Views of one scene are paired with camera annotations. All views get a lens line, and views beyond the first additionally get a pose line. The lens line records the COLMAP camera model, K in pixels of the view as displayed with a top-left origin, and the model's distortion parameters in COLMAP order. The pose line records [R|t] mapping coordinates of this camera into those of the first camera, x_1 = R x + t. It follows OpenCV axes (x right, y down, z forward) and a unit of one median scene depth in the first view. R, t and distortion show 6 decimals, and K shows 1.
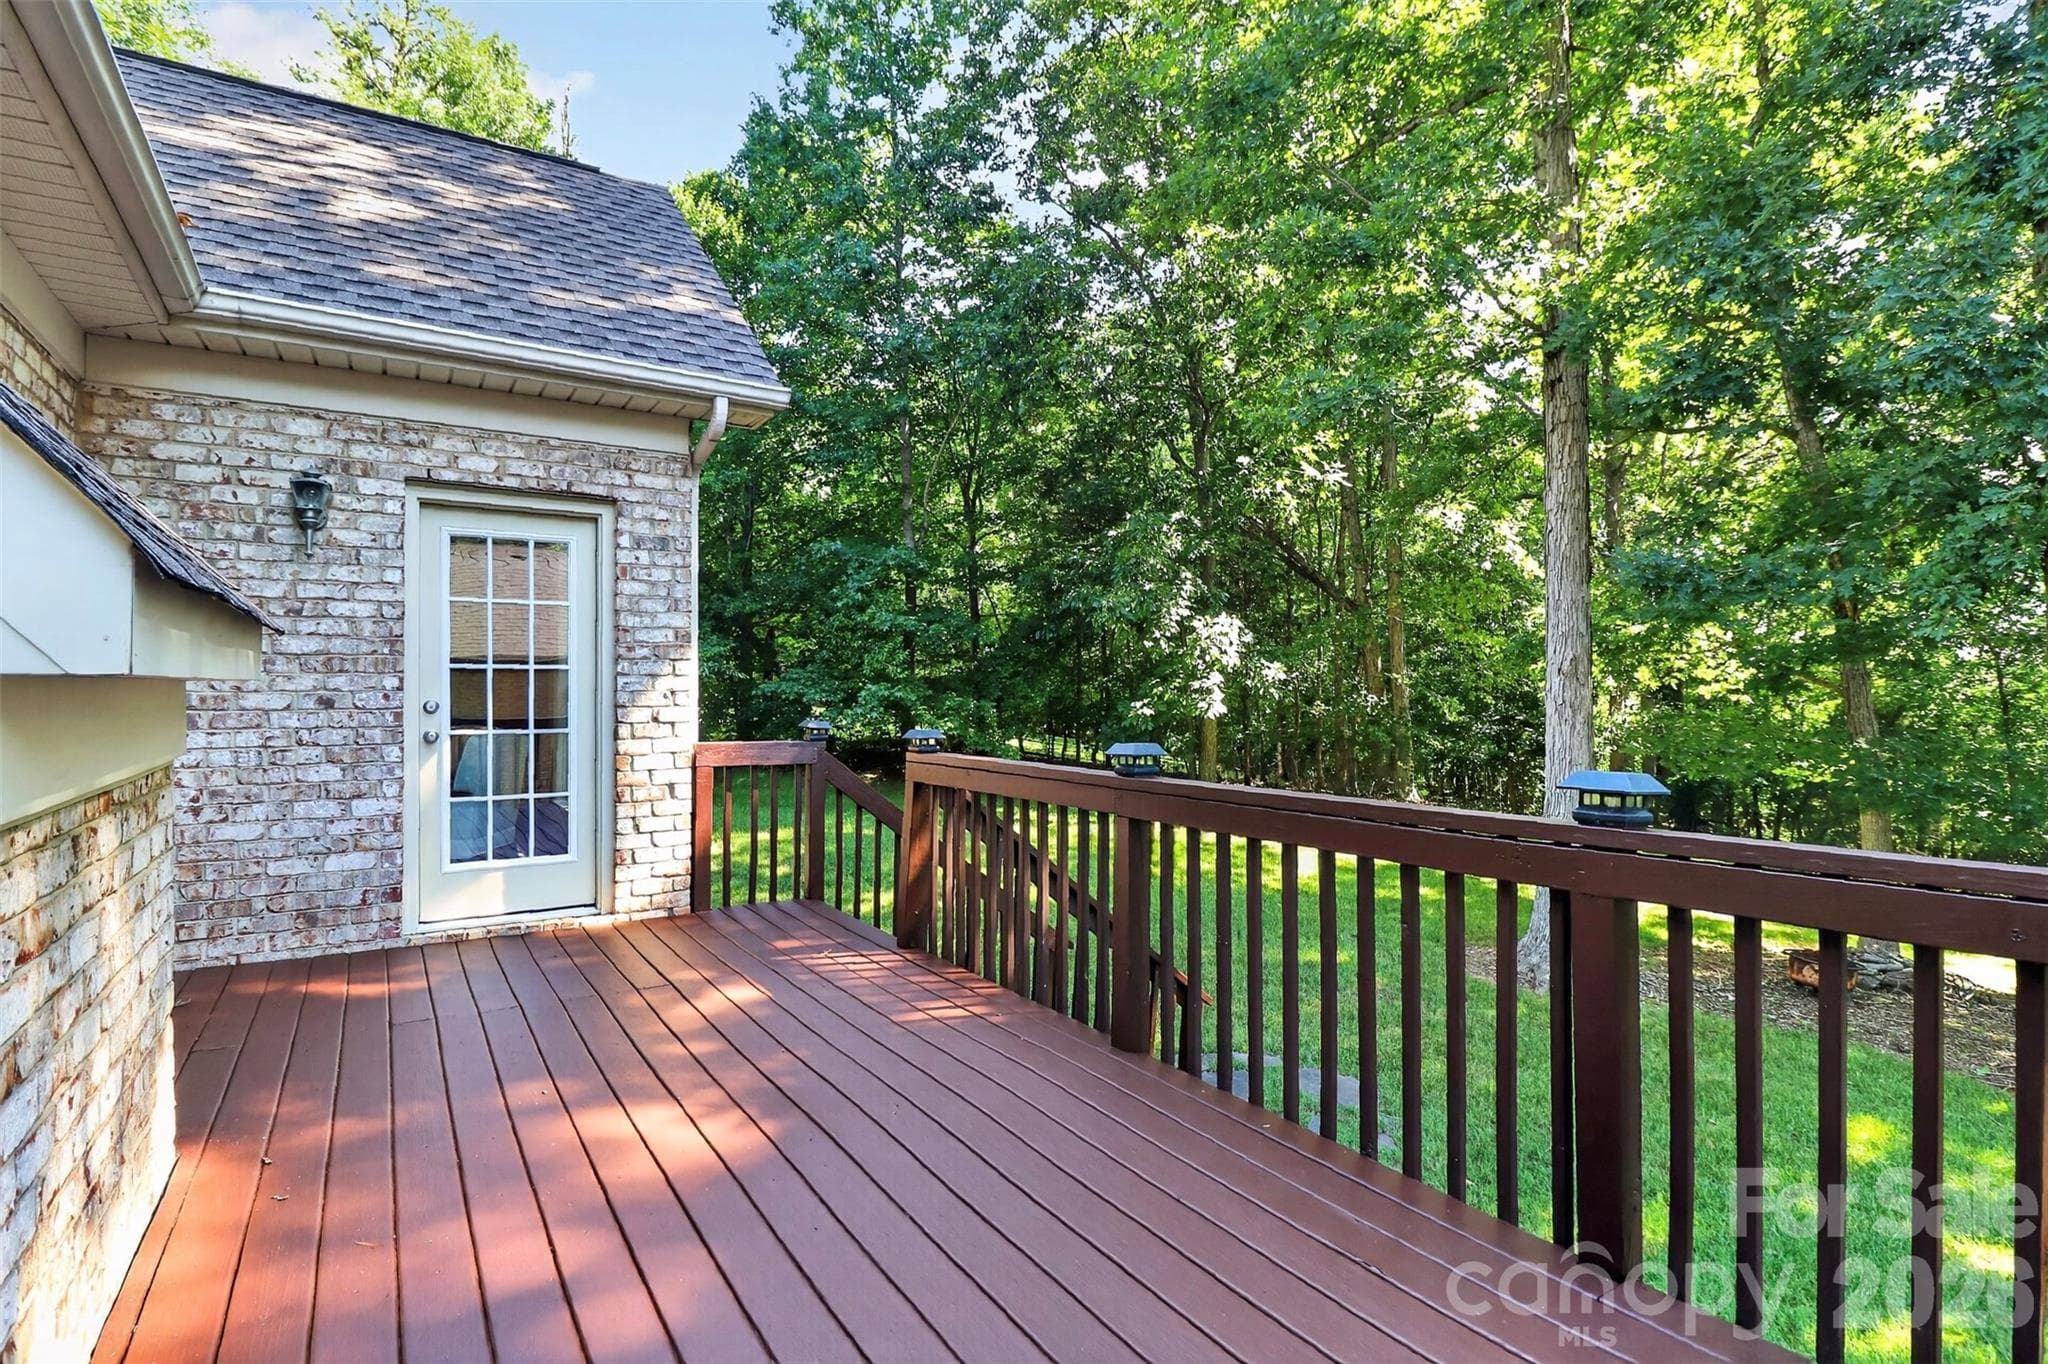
lens RADIAL K [[995.1, 0, 1033.7], [0, 995.1, 692.6], [0, 0, 1]] dist [-0.029848, -0.000784]
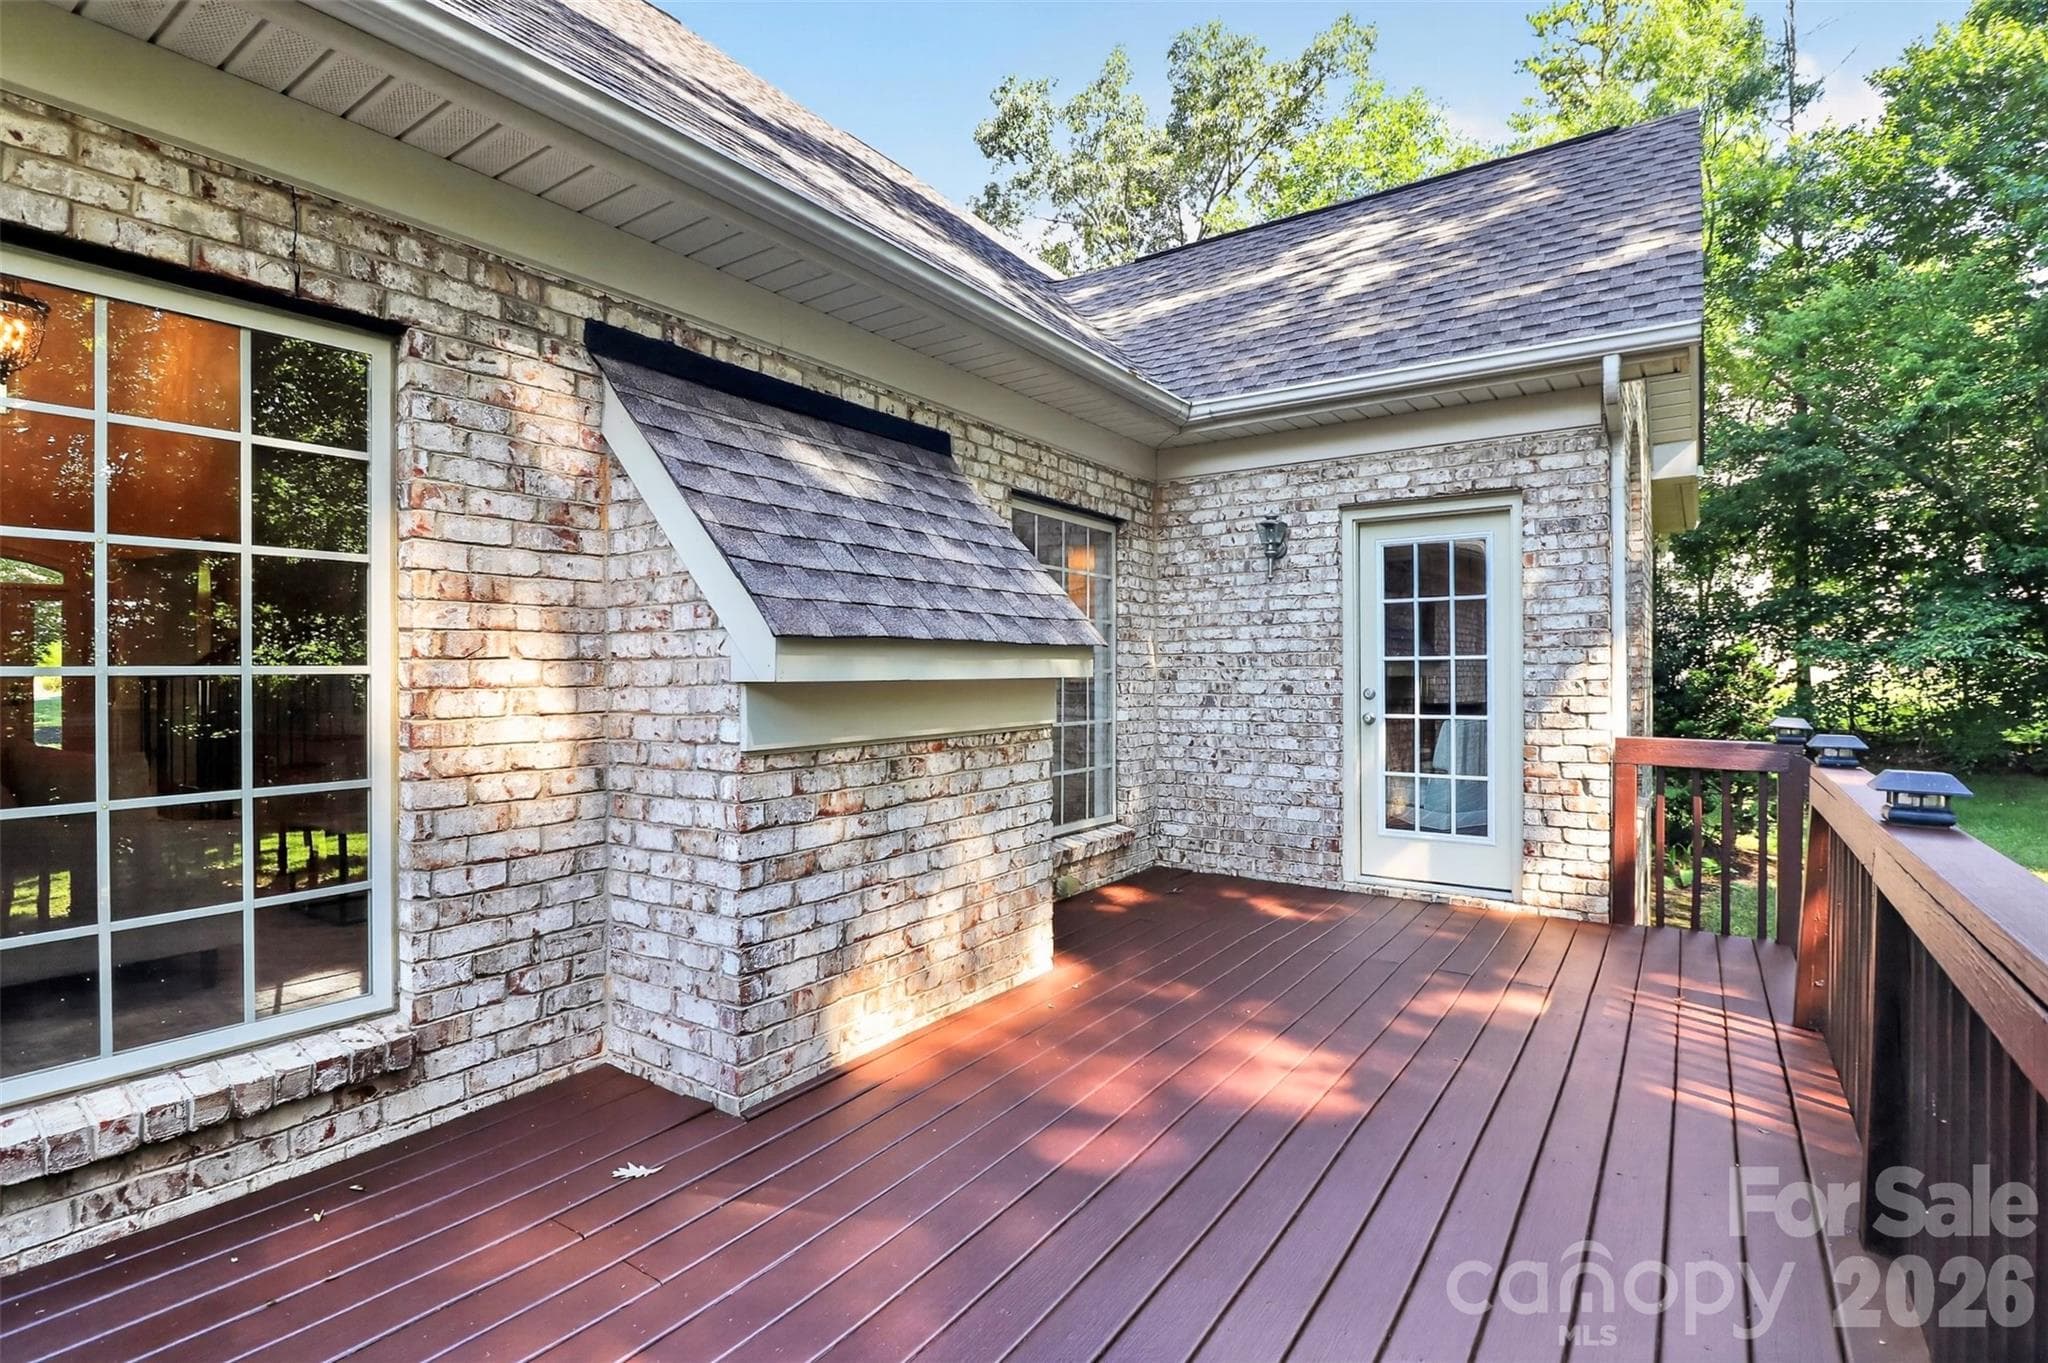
lens RADIAL K [[967.3, 0, 1012.8], [0, 967.3, 678.9], [0, 0, 1]] dist [-0.002930, -0.000478]
pose [[0.357971, 0.001494, -0.933732, 0.339317], [0.001969, 0.999995, 0.002355, -0.007095], [0.933731, -0.002682, 0.357966, 0.192019]]
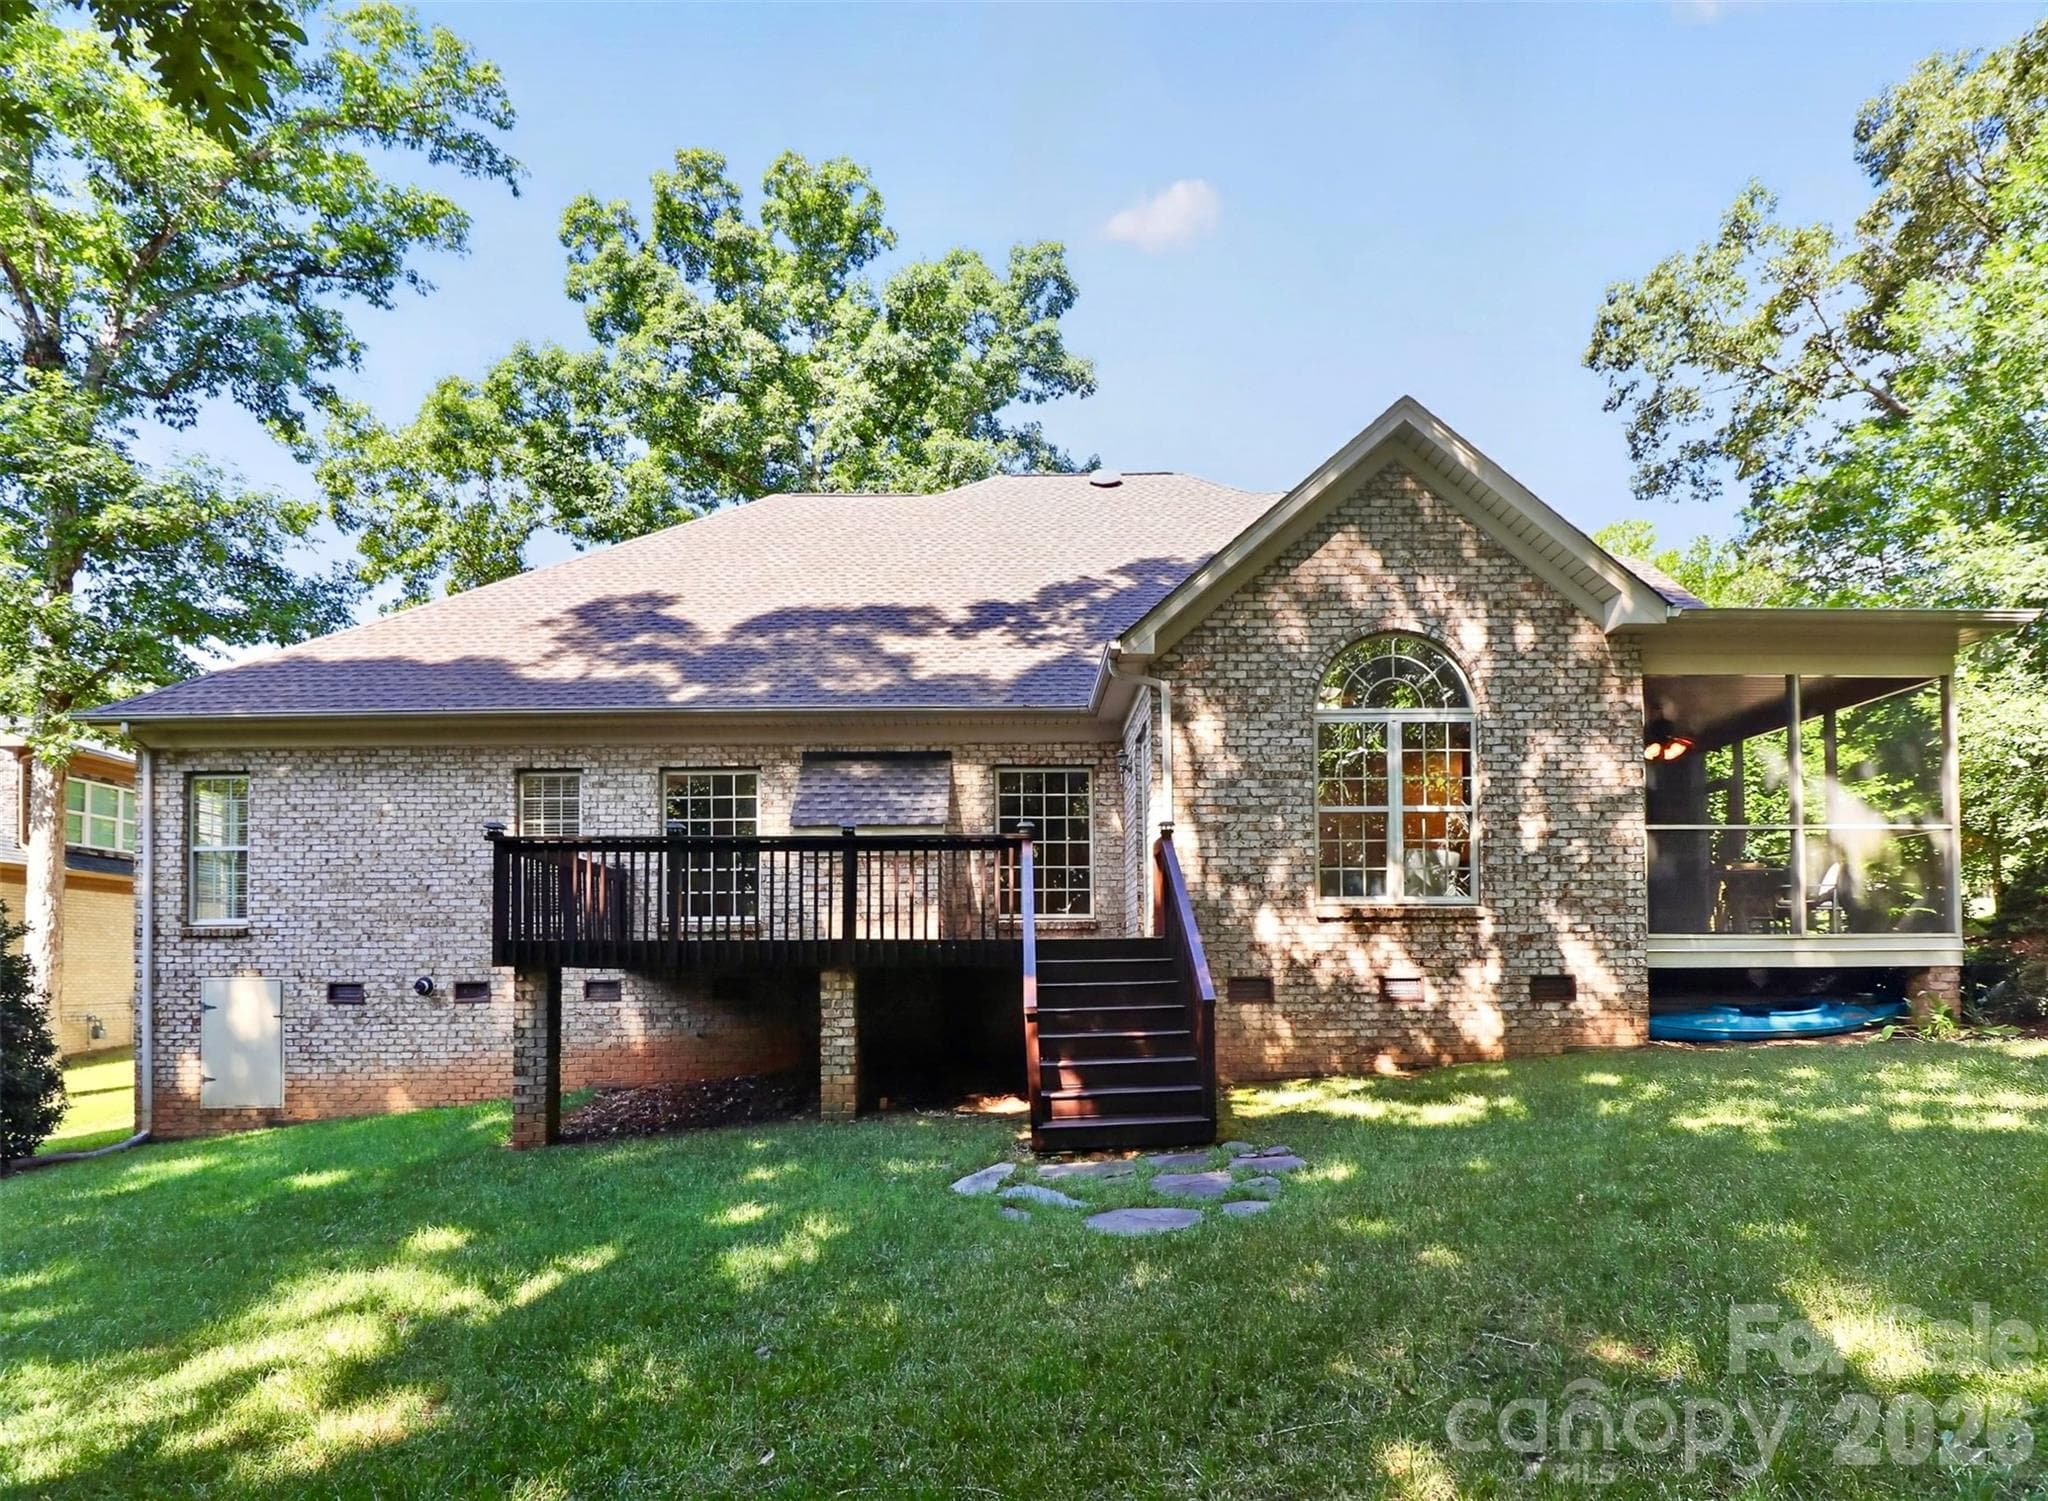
lens RADIAL K [[1045.8, 0, 1024.0], [0, 1045.8, 750.5], [0, 0, 1]] dist [0.011856, -0.014495]
pose [[-0.552099, -0.171973, -0.815851, 1.561468], [0.005319, 0.977751, -0.209700, 0.329646], [0.833762, -0.120114, -0.538900, 2.137184]]
